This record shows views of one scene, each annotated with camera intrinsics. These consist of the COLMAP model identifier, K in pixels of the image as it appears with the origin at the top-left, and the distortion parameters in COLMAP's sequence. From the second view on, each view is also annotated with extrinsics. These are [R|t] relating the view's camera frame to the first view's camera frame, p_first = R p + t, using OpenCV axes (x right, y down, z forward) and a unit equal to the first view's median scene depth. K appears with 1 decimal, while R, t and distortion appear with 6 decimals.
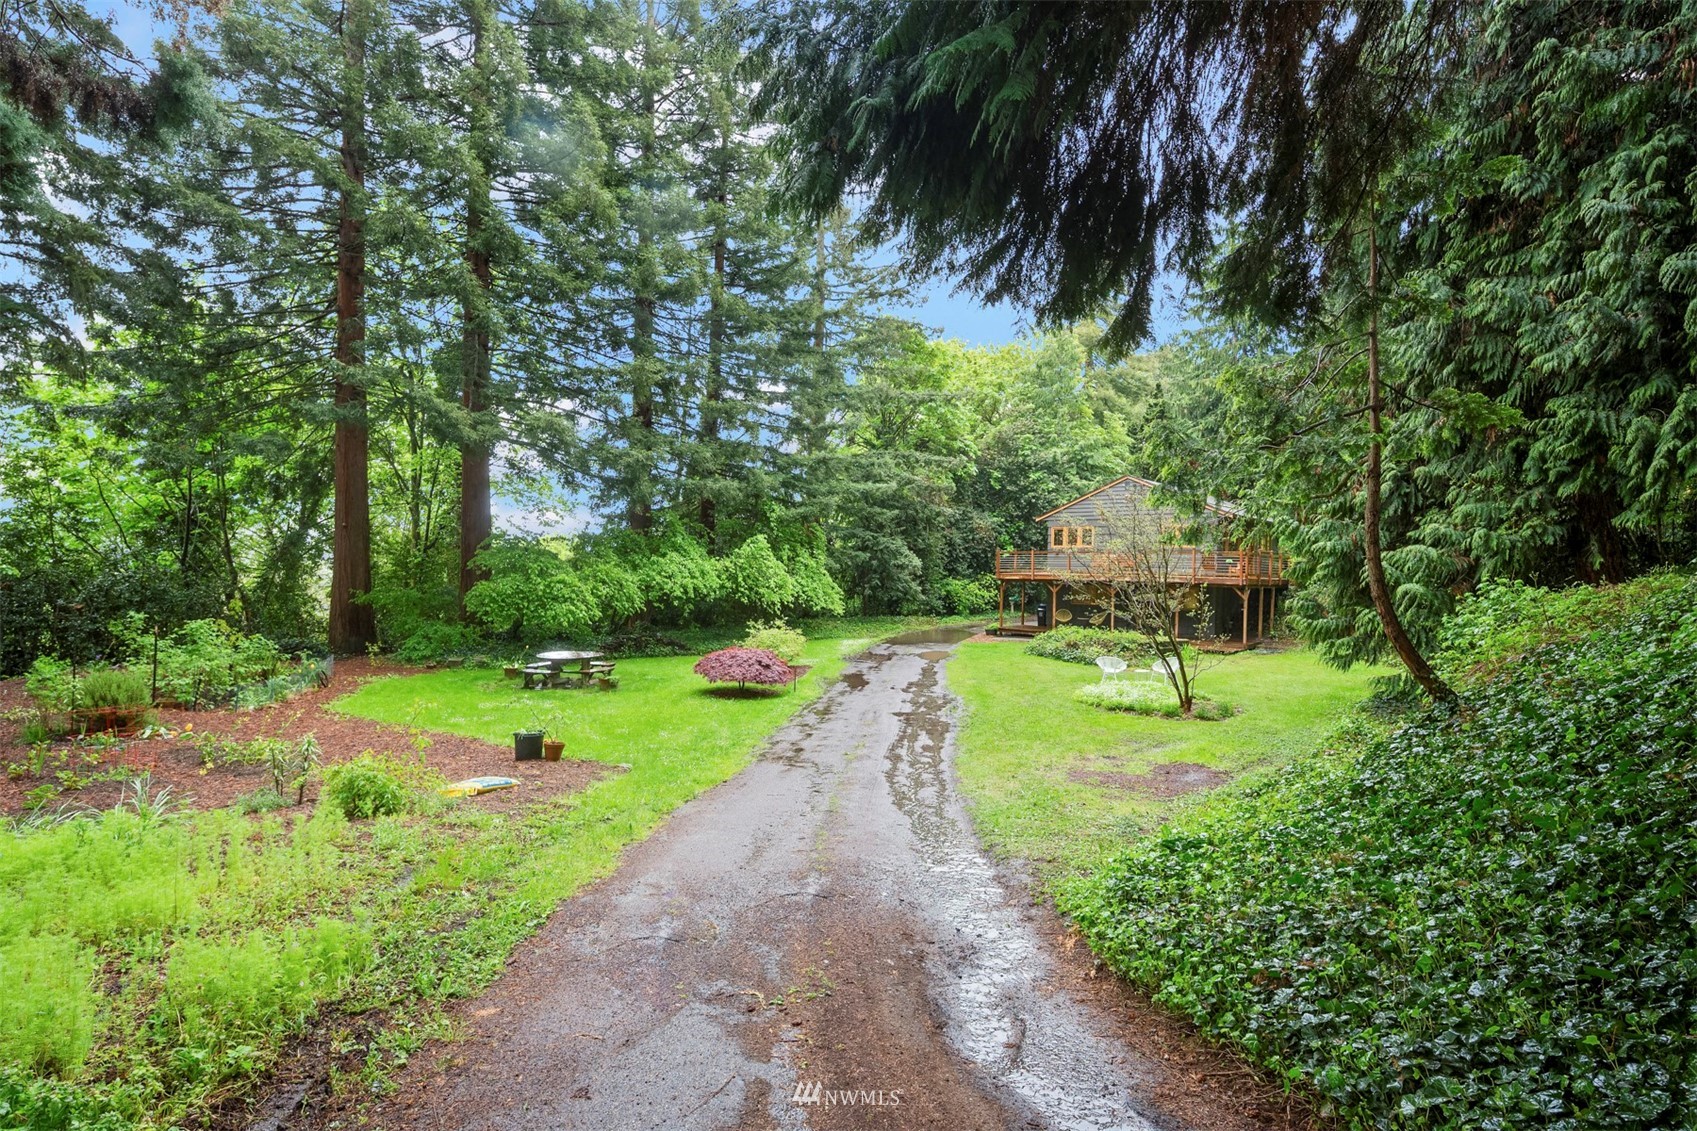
lens RADIAL K [[841.4, 0, 834.4], [0, 841.4, 568.6], [0, 0, 1]] dist [-0.002420, -0.001509]
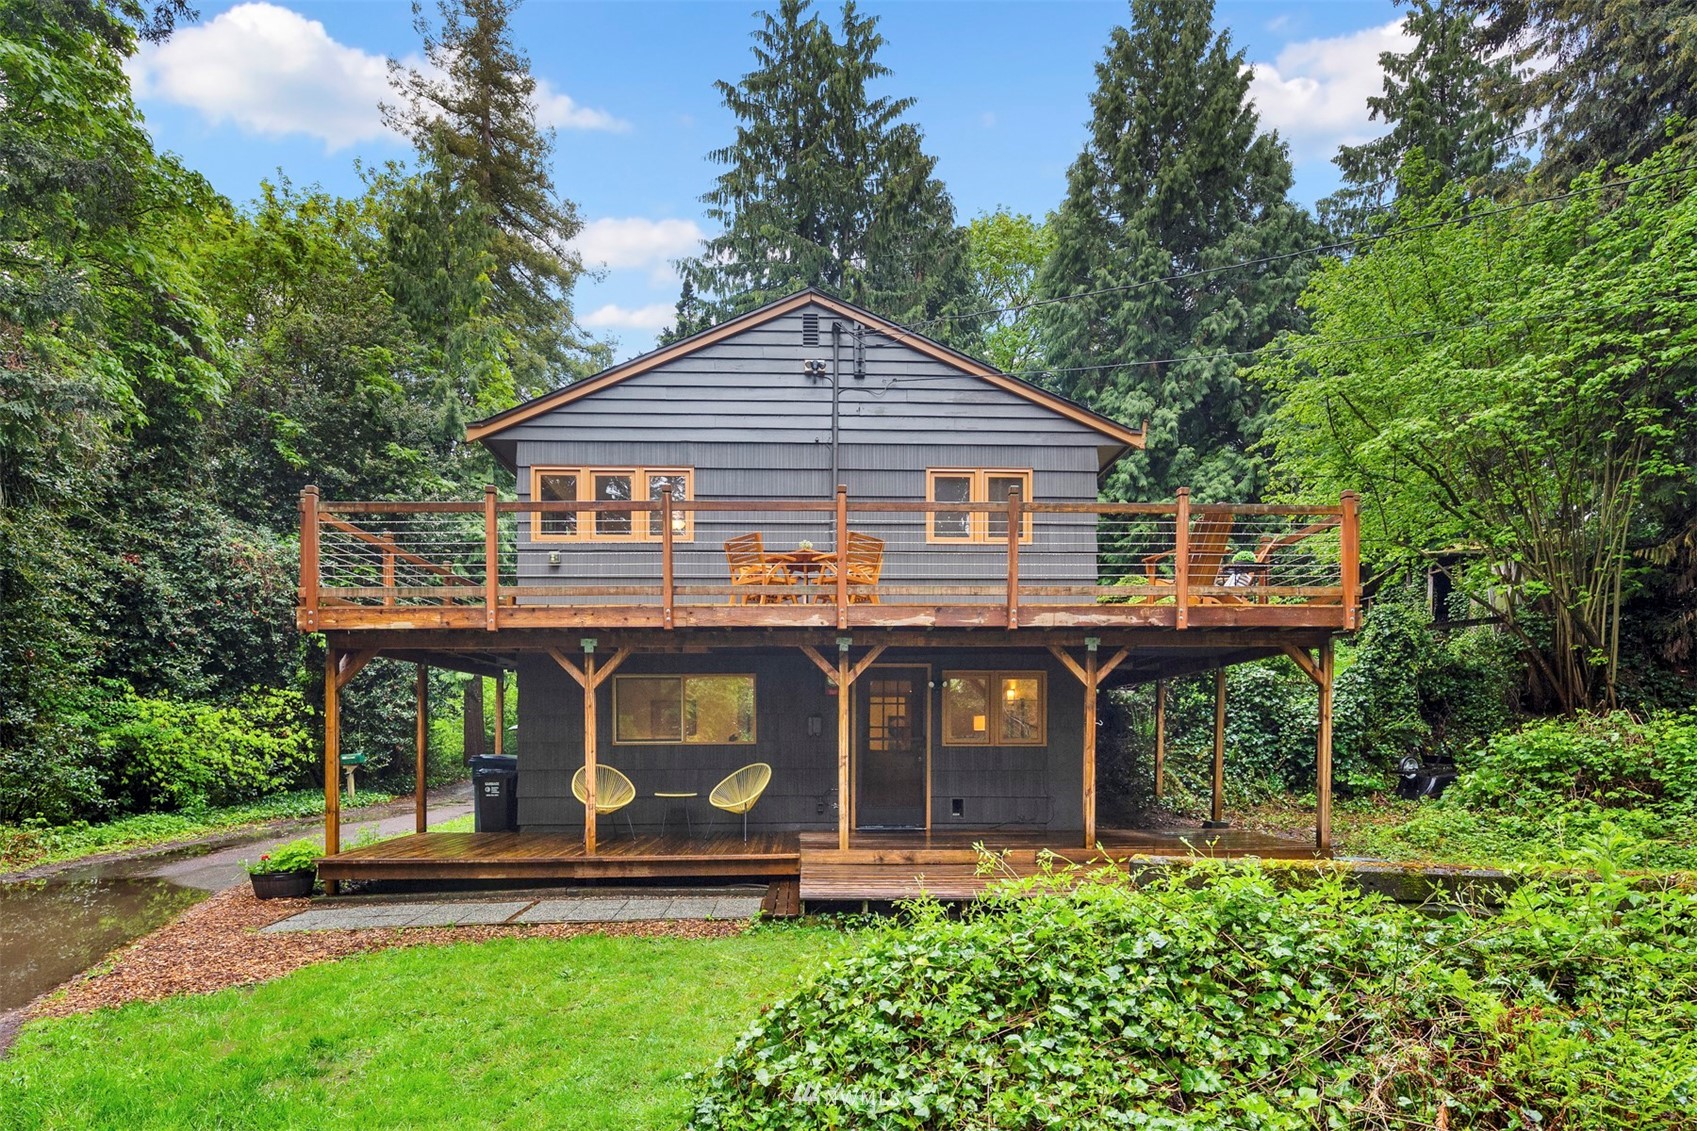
lens RADIAL K [[841.4, 0, 826.0], [0, 841.4, 750.7], [0, 0, 1]] dist [-0.002420, -0.001509]
pose [[0.734964, -0.031953, 0.677353, 0.164316], [0.023717, 0.999489, 0.021415, 0.044506], [-0.677691, 0.000326, 0.735347, 0.848818]]
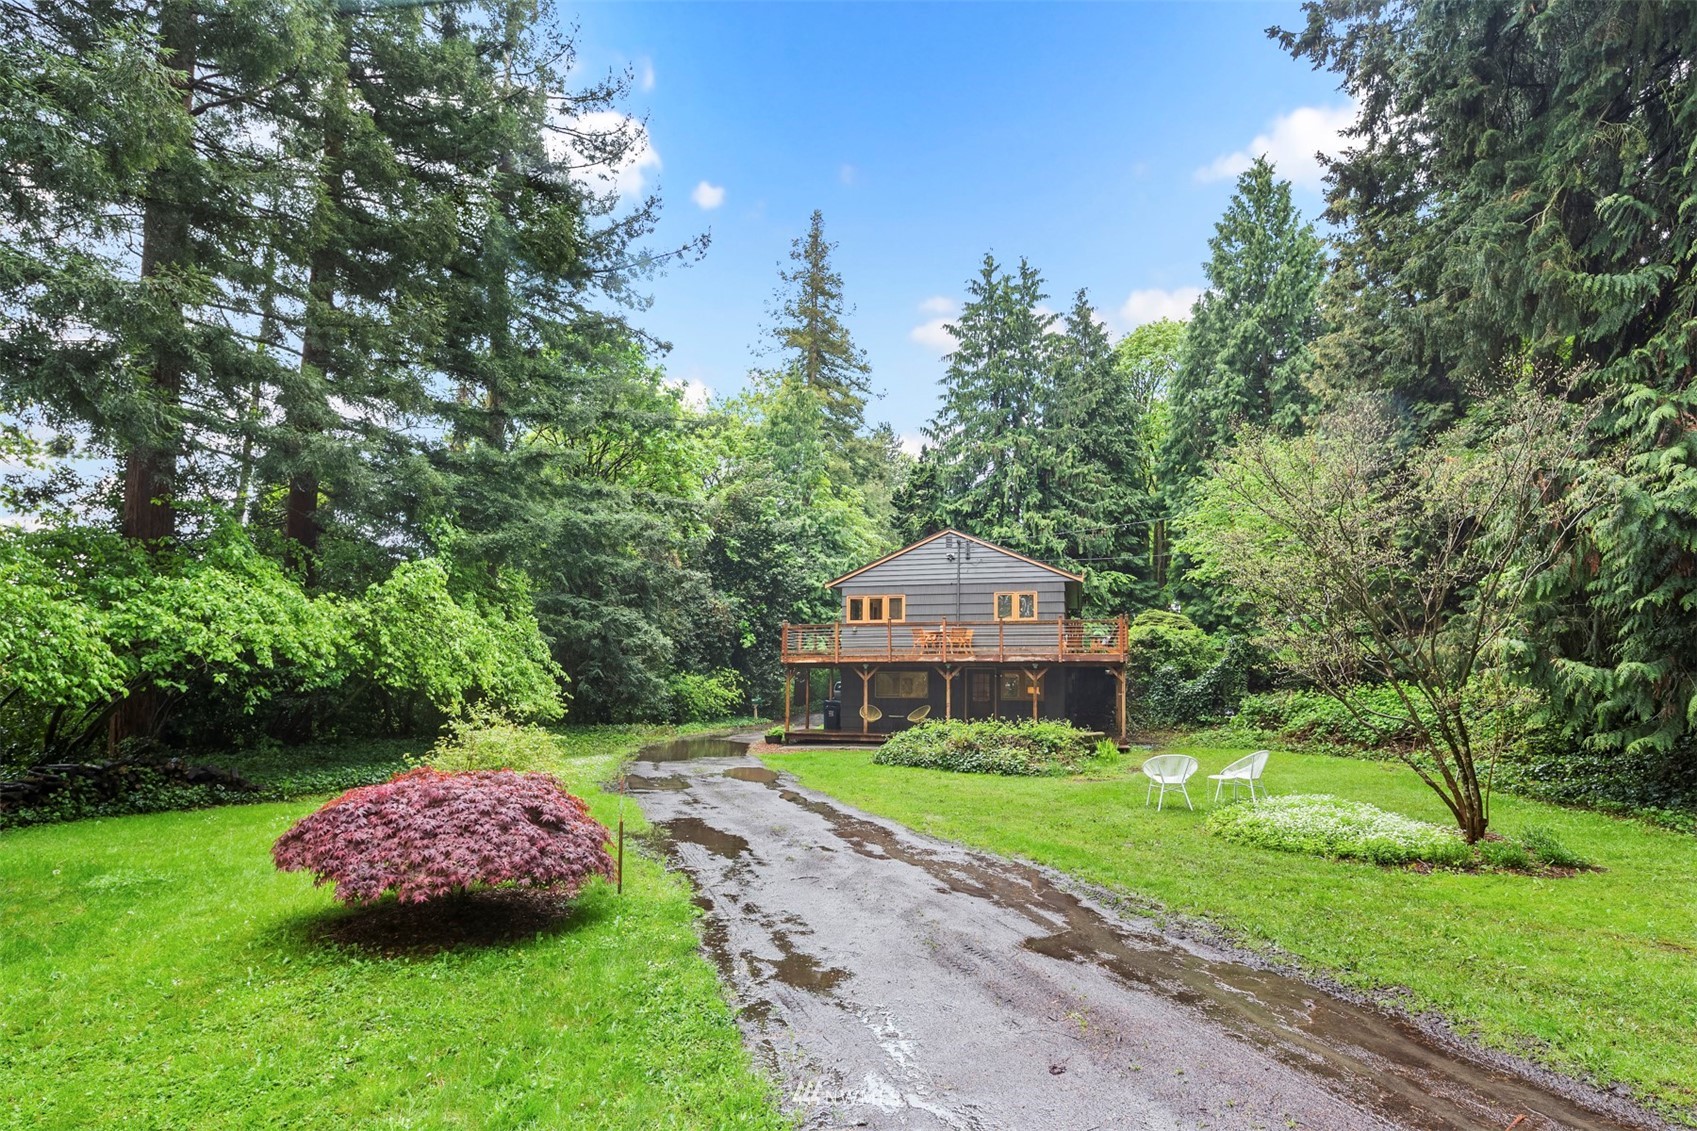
lens RADIAL K [[841.4, 0, 853.7], [0, 841.4, 639.4], [0, 0, 1]] dist [-0.002420, -0.001509]
pose [[0.901975, 0.016672, 0.431467, -0.065968], [0.009595, 0.998234, -0.058632, 0.037800], [-0.431682, 0.057025, 0.900221, 0.378000]]
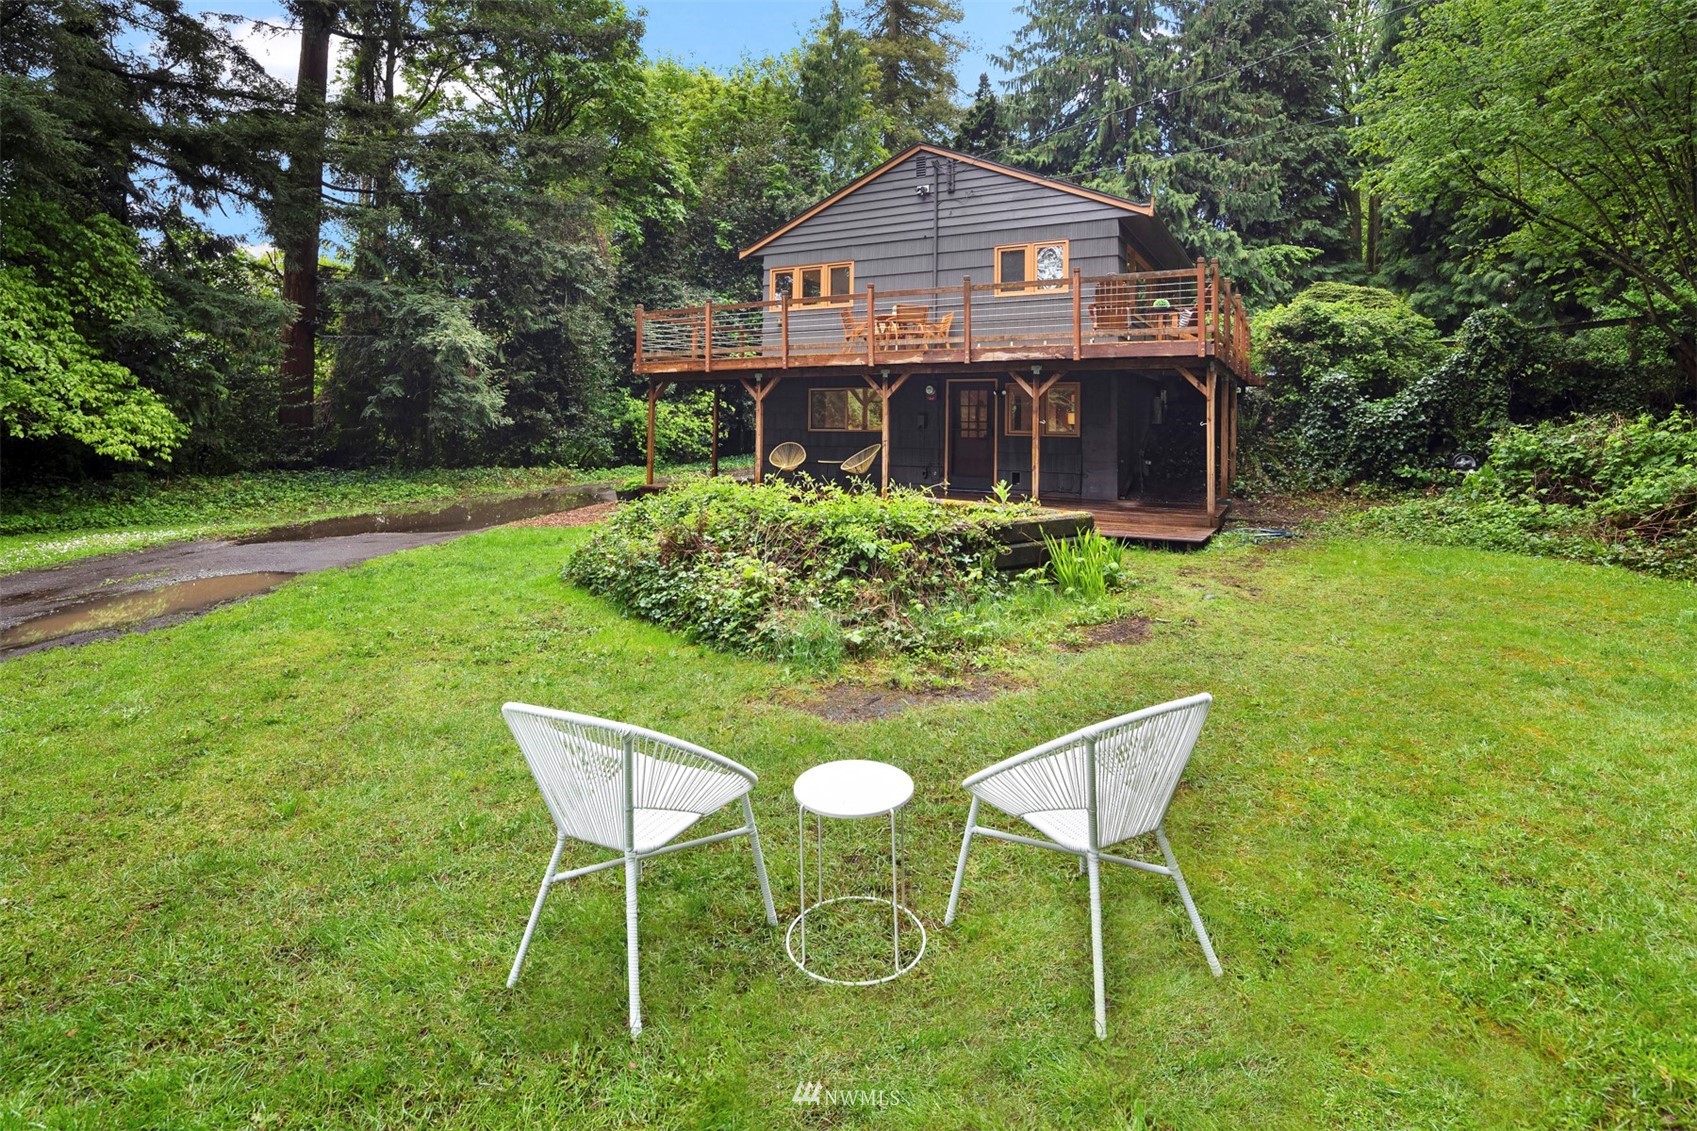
lens RADIAL K [[841.4, 0, 846.0], [0, 841.4, 390.0], [0, 0, 1]] dist [-0.002420, -0.001509]
pose [[0.979611, 0.001074, 0.200899, 0.236688], [0.008009, 0.998982, -0.044396, 0.045136], [-0.200742, 0.045100, 0.978605, 0.617321]]
